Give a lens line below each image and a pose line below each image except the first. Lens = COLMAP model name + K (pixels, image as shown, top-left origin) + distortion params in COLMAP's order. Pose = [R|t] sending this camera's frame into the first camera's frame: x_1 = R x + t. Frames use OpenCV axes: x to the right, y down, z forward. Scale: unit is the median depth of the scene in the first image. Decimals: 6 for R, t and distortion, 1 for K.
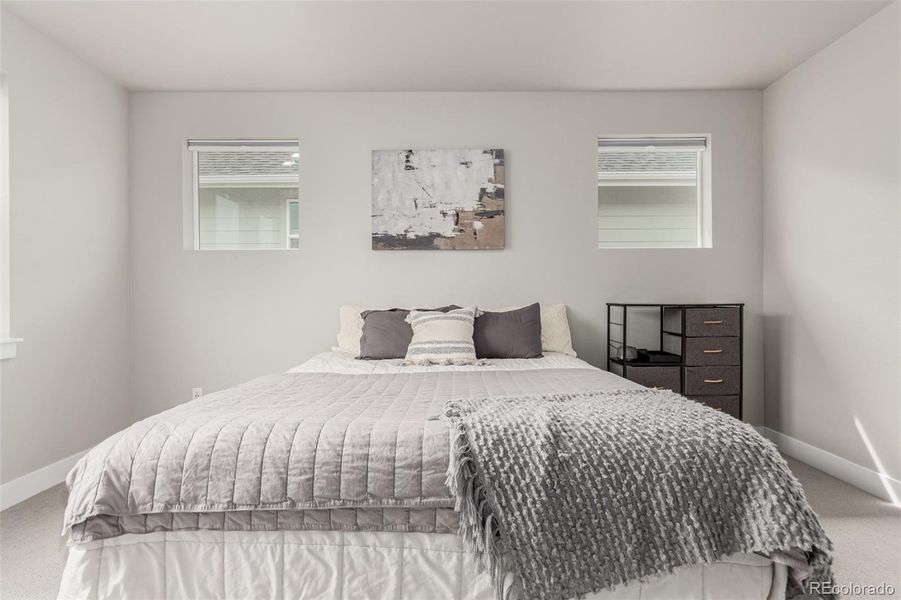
lens RADIAL K [[412.5, 0, 450.5], [0, 412.5, 300.0], [0, 0, 1]] dist [0.002537, 0.000537]
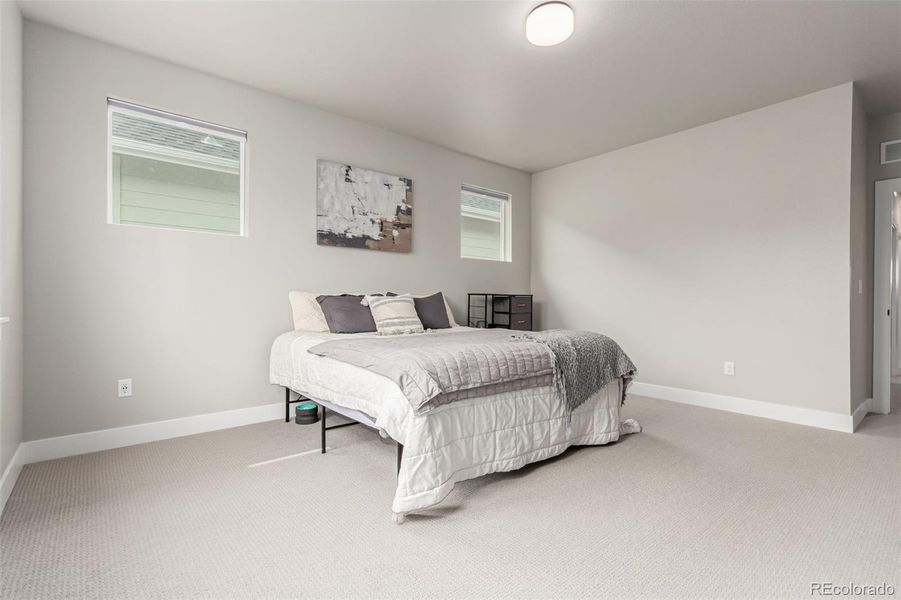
lens RADIAL K [[417.7, 0, 445.2], [0, 417.7, 301.1], [0, 0, 1]] dist [0.001043, 0.000384]
pose [[0.774023, 0.008426, 0.633102, -0.661740], [-0.010800, 0.999942, -0.000105, 0.036490], [-0.633066, -0.006756, 0.774068, -0.147576]]
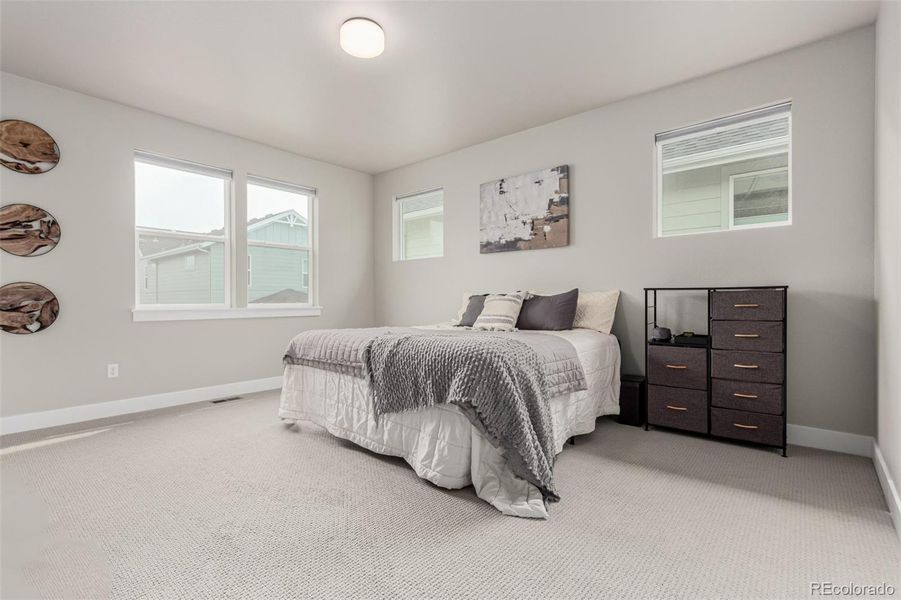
lens RADIAL K [[417.7, 0, 445.2], [0, 417.7, 301.1], [0, 0, 1]] dist [0.001043, 0.000384]
pose [[0.754197, 0.006016, -0.656621, 0.679841], [0.001951, 0.999933, 0.011402, 0.027787], [0.656646, -0.009881, 0.754134, -0.185559]]
